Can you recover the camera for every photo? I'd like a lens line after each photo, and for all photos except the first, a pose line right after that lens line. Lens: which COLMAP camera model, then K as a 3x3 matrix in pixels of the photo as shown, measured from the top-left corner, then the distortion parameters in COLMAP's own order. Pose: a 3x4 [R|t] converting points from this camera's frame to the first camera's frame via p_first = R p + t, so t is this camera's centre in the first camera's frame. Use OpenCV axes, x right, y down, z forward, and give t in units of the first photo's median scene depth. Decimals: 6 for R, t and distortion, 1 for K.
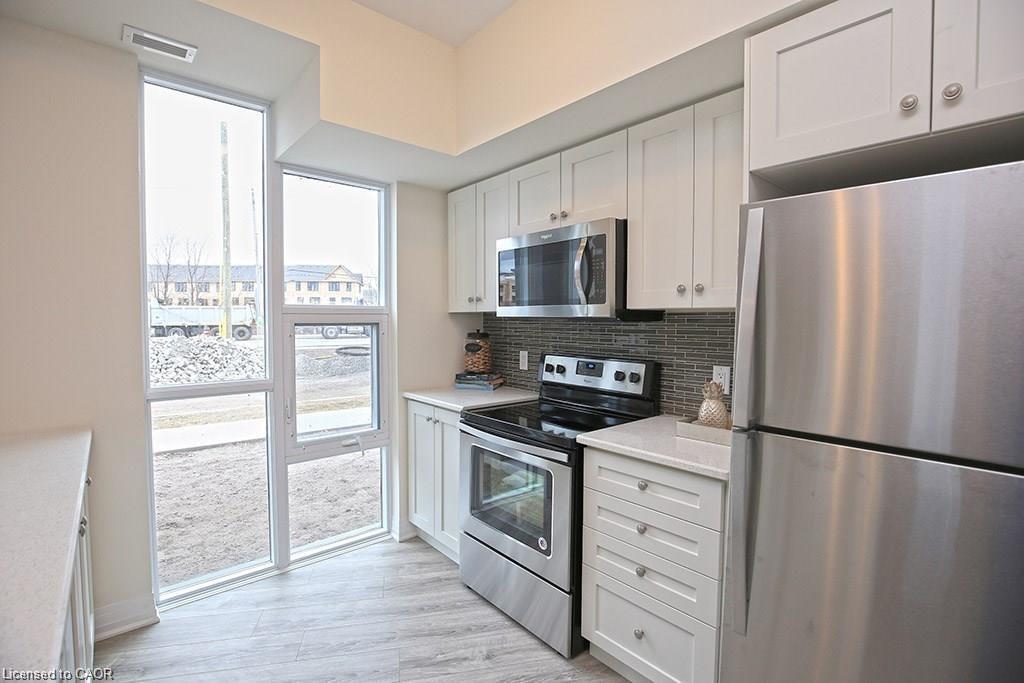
lens RADIAL K [[469.0, 0, 508.0], [0, 469.0, 340.0], [0, 0, 1]] dist [-0.036981, 0.005766]
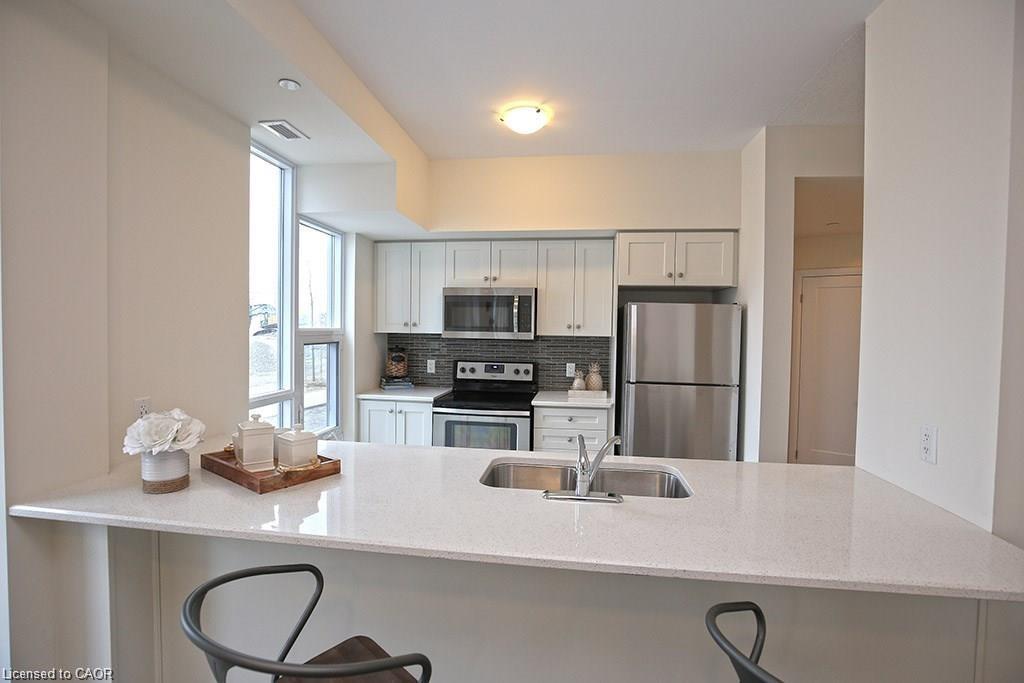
lens RADIAL K [[481.0, 0, 507.9], [0, 481.0, 341.2], [0, 0, 1]] dist [-0.026528, 0.000461]
pose [[0.759177, -0.010276, 0.650803, -0.888939], [0.016775, 0.999852, -0.003780, -0.028872], [-0.650668, 0.013787, 0.759237, -0.326683]]
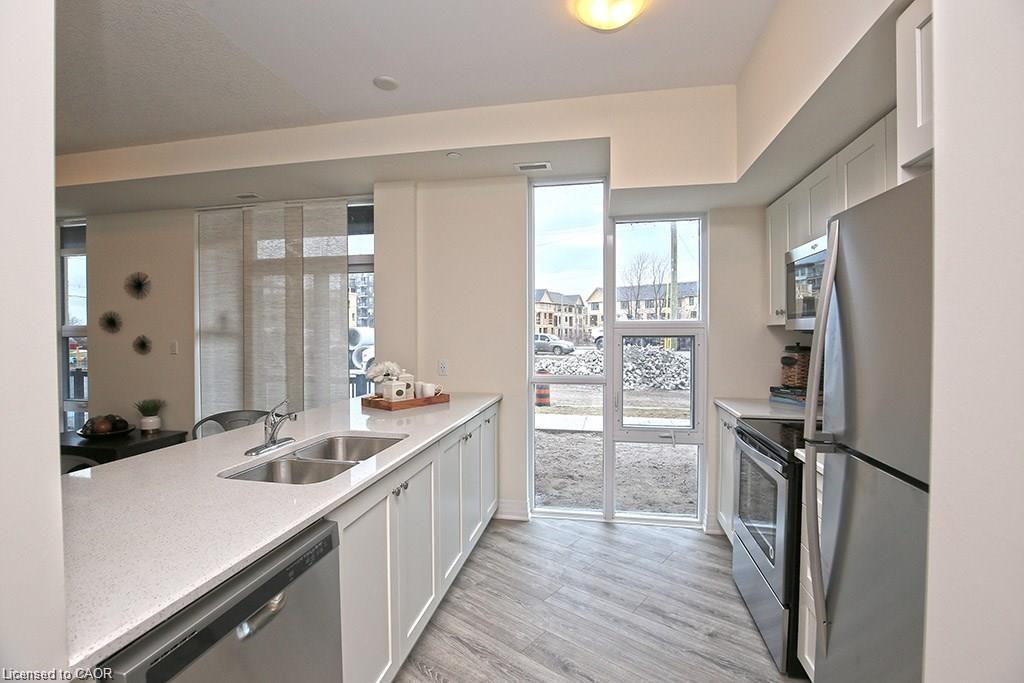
lens RADIAL K [[469.0, 0, 508.1], [0, 469.0, 340.0], [0, 0, 1]] dist [-0.036981, 0.005766]
pose [[0.608462, 0.010037, -0.793519, 0.403885], [-0.030228, 0.999487, -0.010537, 0.000594], [0.793007, 0.030398, 0.608454, -0.065289]]
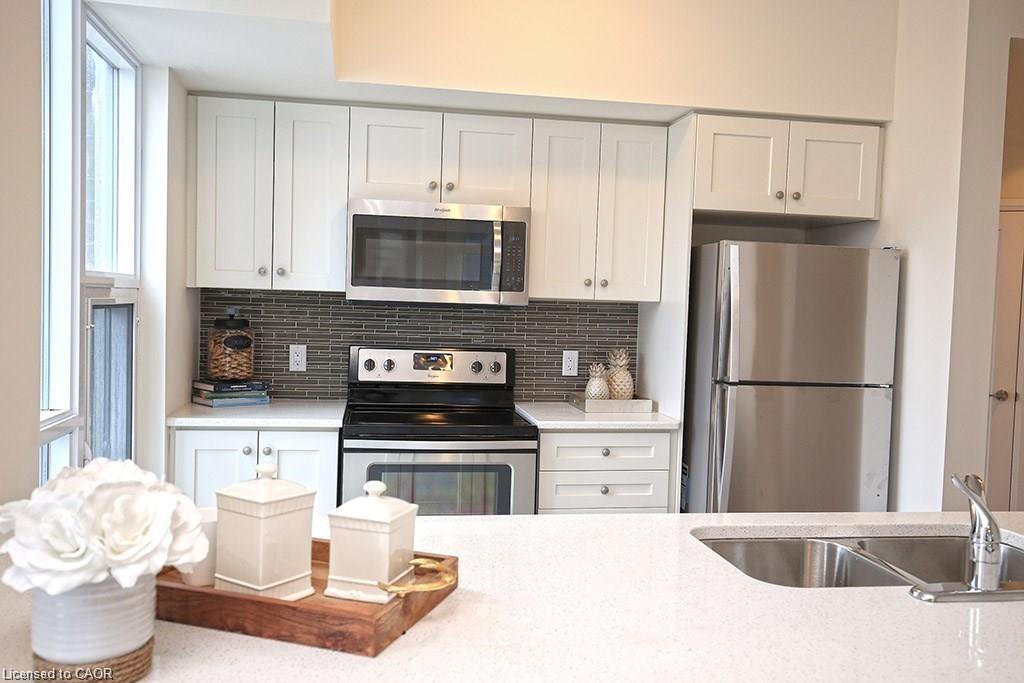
lens RADIAL K [[852.0, 0, 507.2], [0, 852.0, 340.1], [0, 0, 1]] dist [0.021924, 0.014698]
pose [[0.523586, -0.025452, 0.851593, -1.076251], [0.007944, 0.999656, 0.024992, -0.016320], [-0.851936, -0.006321, 0.523608, 0.058970]]
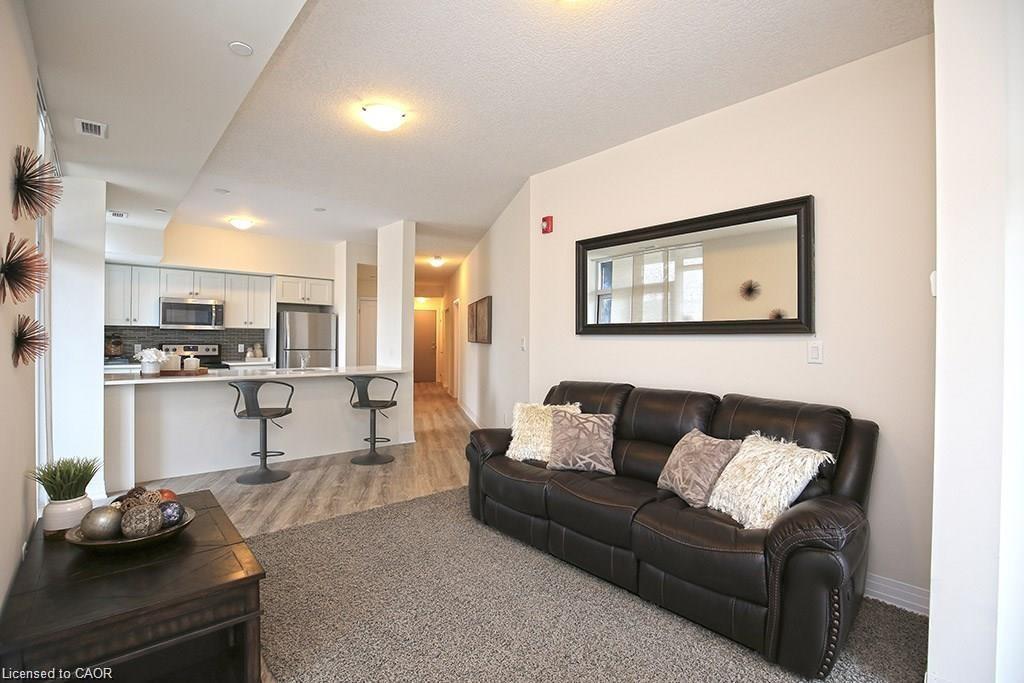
lens RADIAL K [[469.0, 0, 509.3], [0, 469.0, 340.0], [0, 0, 1]] dist [-0.036981, 0.005766]
pose [[-0.005489, -0.004852, 0.999973, -2.450293], [0.034524, 0.999391, 0.005039, 0.061542], [-0.999389, 0.034551, -0.005318, -0.803902]]
